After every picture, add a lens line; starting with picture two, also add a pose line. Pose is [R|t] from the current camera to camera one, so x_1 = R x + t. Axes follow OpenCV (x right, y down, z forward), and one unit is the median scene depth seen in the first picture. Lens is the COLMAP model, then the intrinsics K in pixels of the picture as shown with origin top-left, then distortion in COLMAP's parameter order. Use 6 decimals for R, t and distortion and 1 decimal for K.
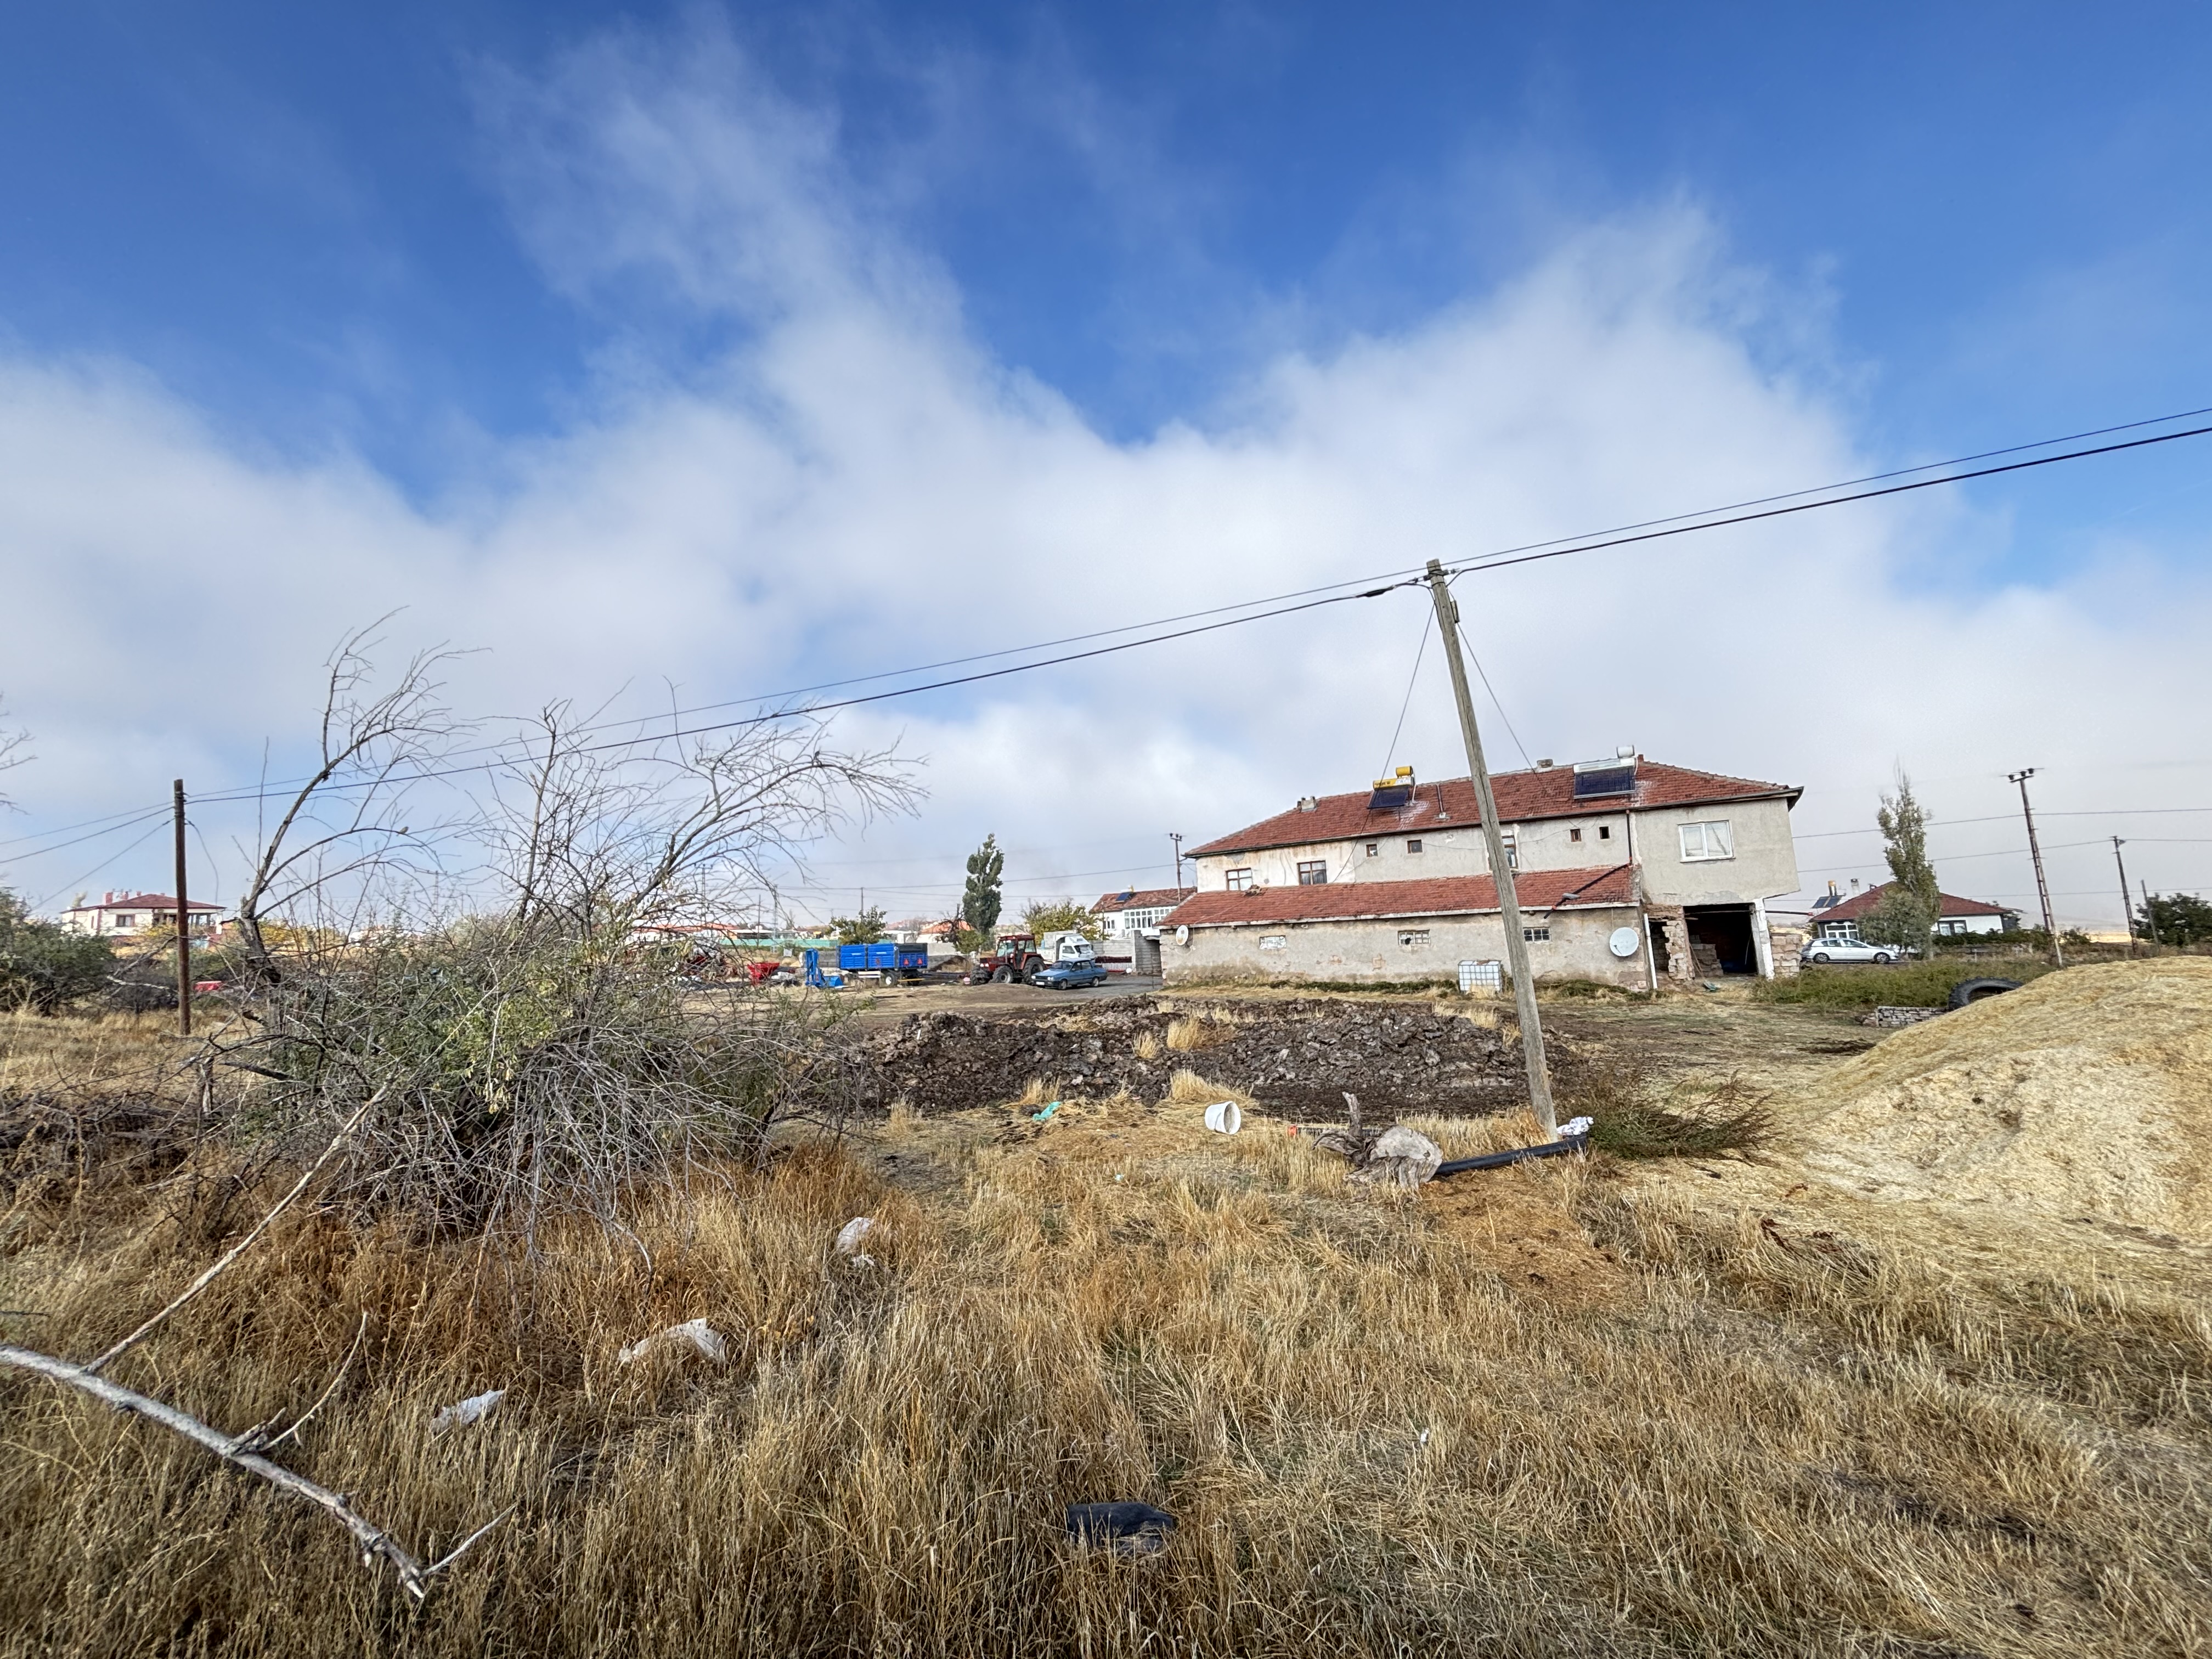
lens RADIAL K [[889.6, 0, 1103.0], [0, 889.6, 838.2], [0, 0, 1]] dist [0.000588, -0.000612]
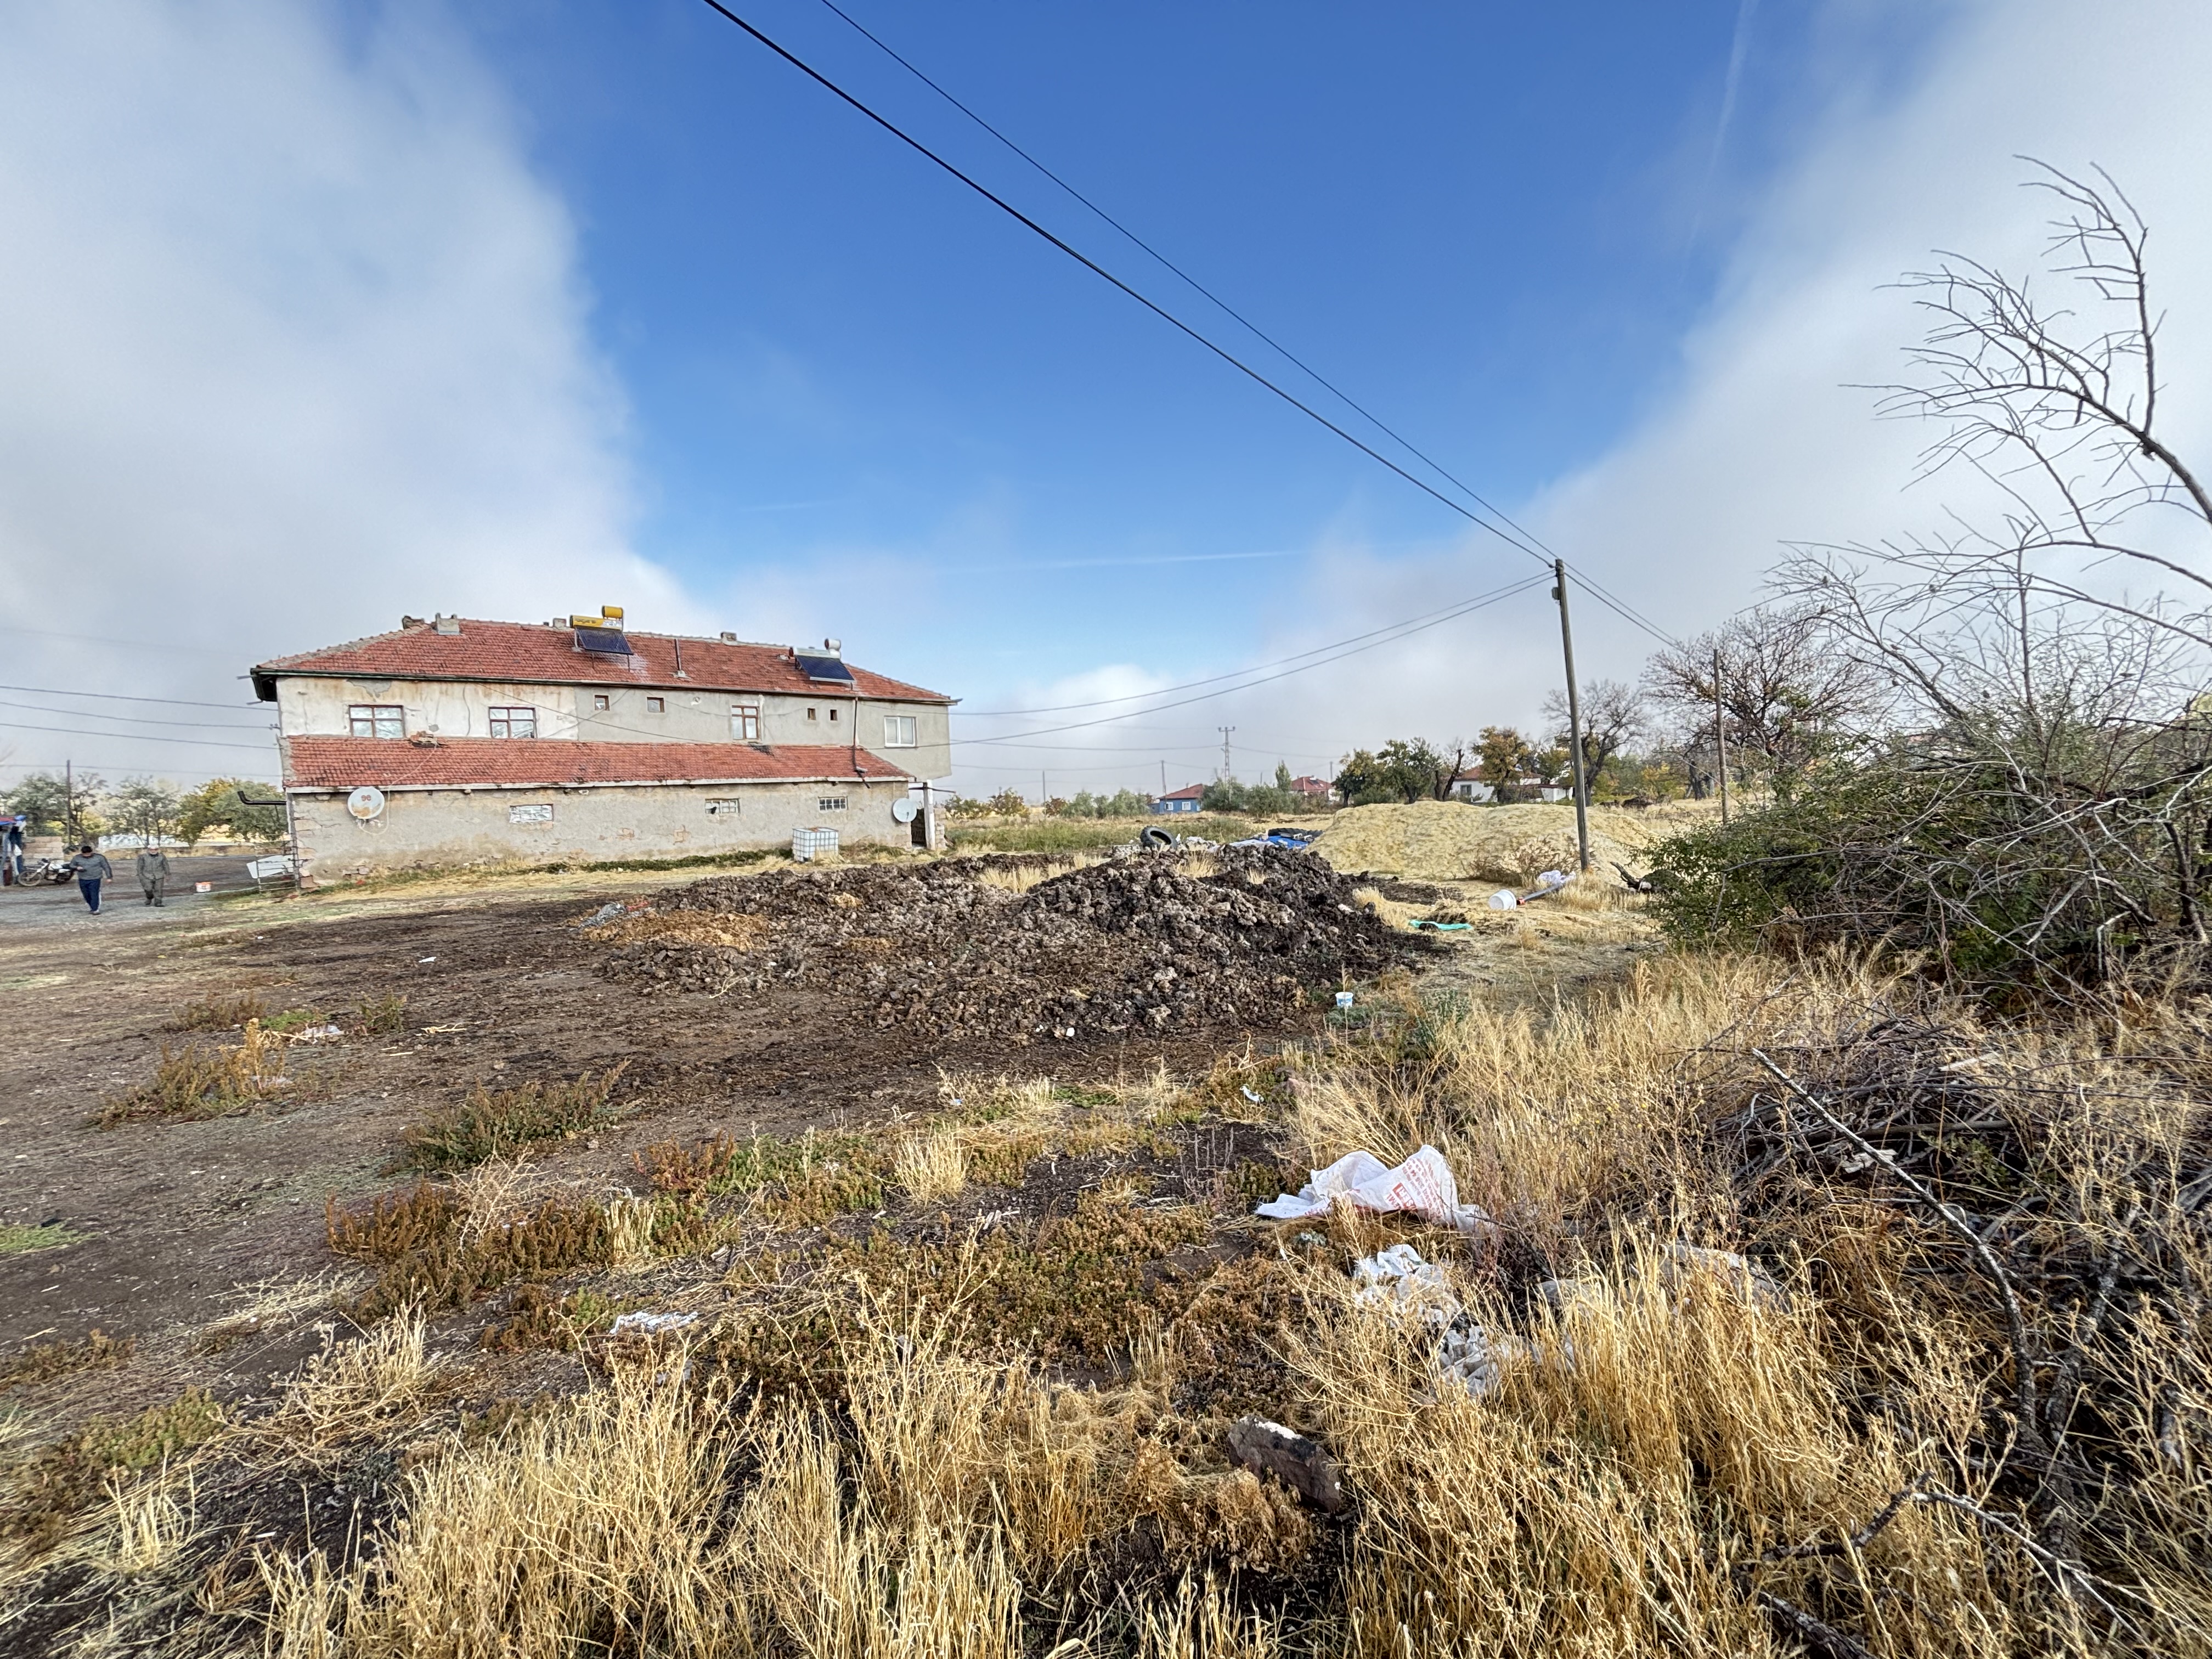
lens RADIAL K [[889.6, 0, 1088.4], [0, 889.6, 830.5], [0, 0, 1]] dist [0.000588, -0.000612]
pose [[0.242842, -0.013740, 0.969968, -0.944897], [-0.091328, 0.995135, 0.036961, 0.146302], [-0.965757, -0.097561, 0.240406, 0.889252]]
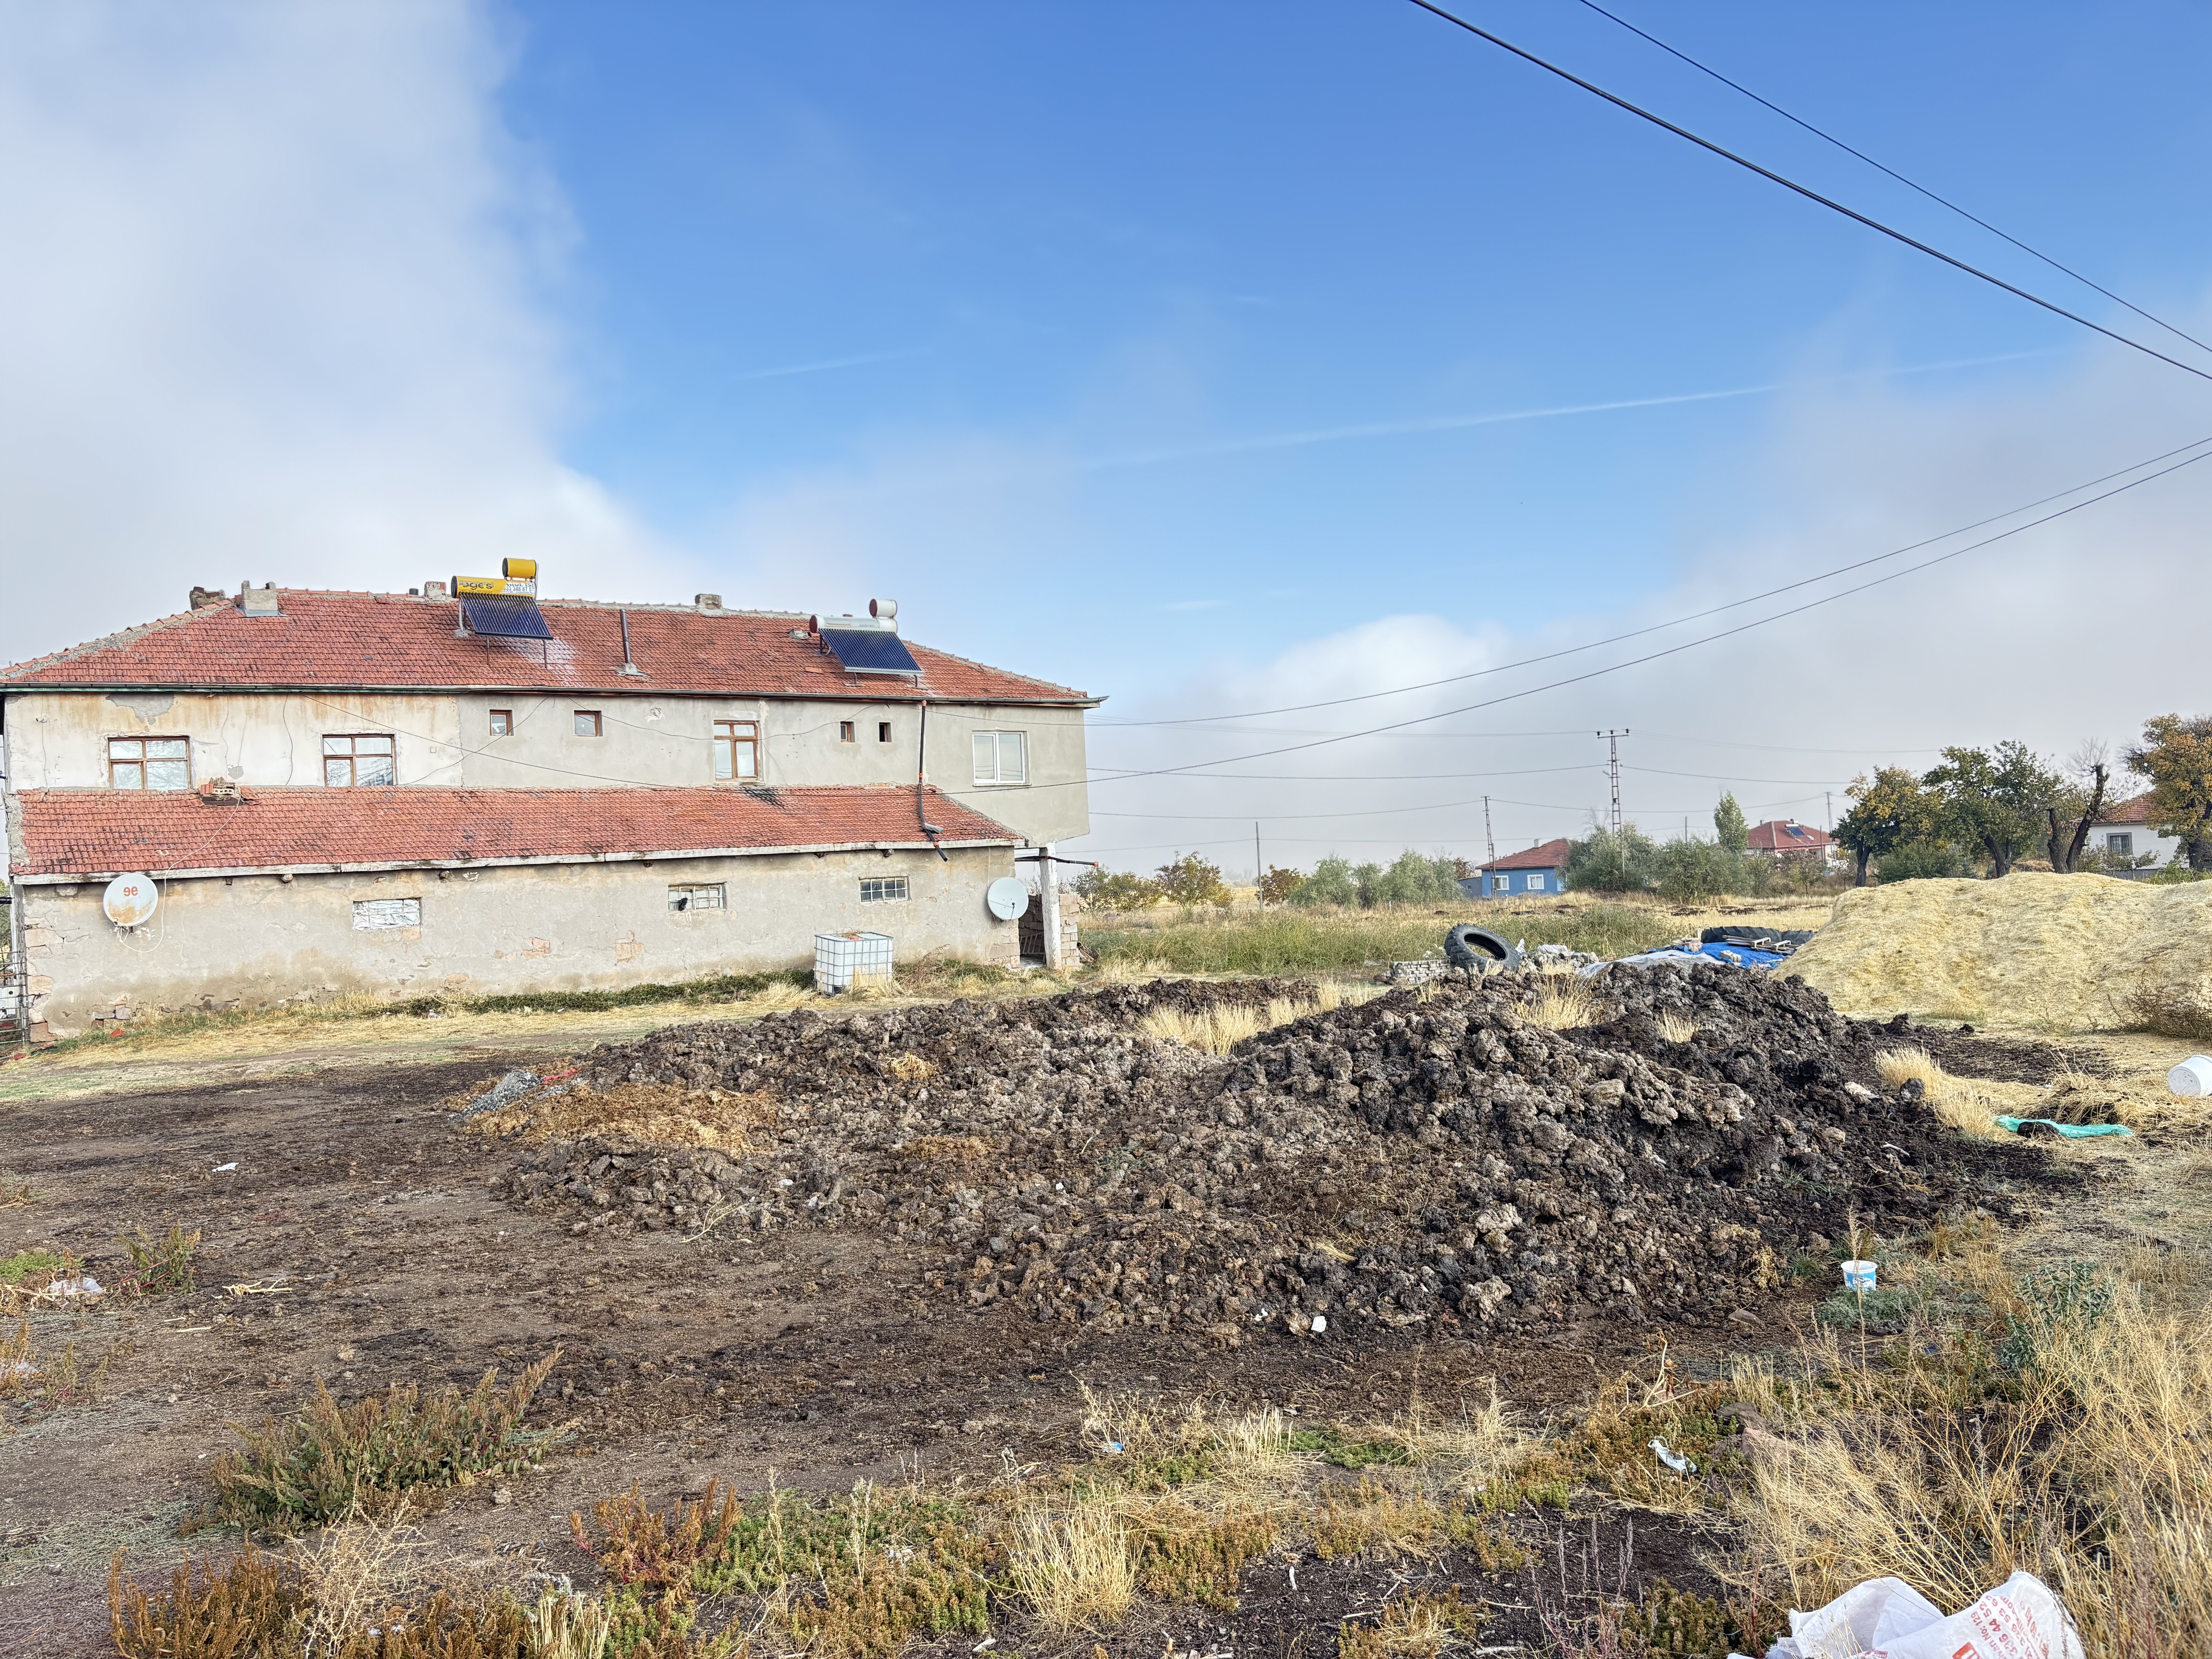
lens RADIAL K [[1651.4, 0, 1085.7], [0, 1651.4, 824.9], [0, 0, 1]] dist [0.053962, -0.063635]
pose [[0.390038, 0.042359, 0.919824, -0.968689], [-0.077608, 0.996899, -0.013000, 0.137692], [-0.917522, -0.066315, 0.392116, 0.883983]]
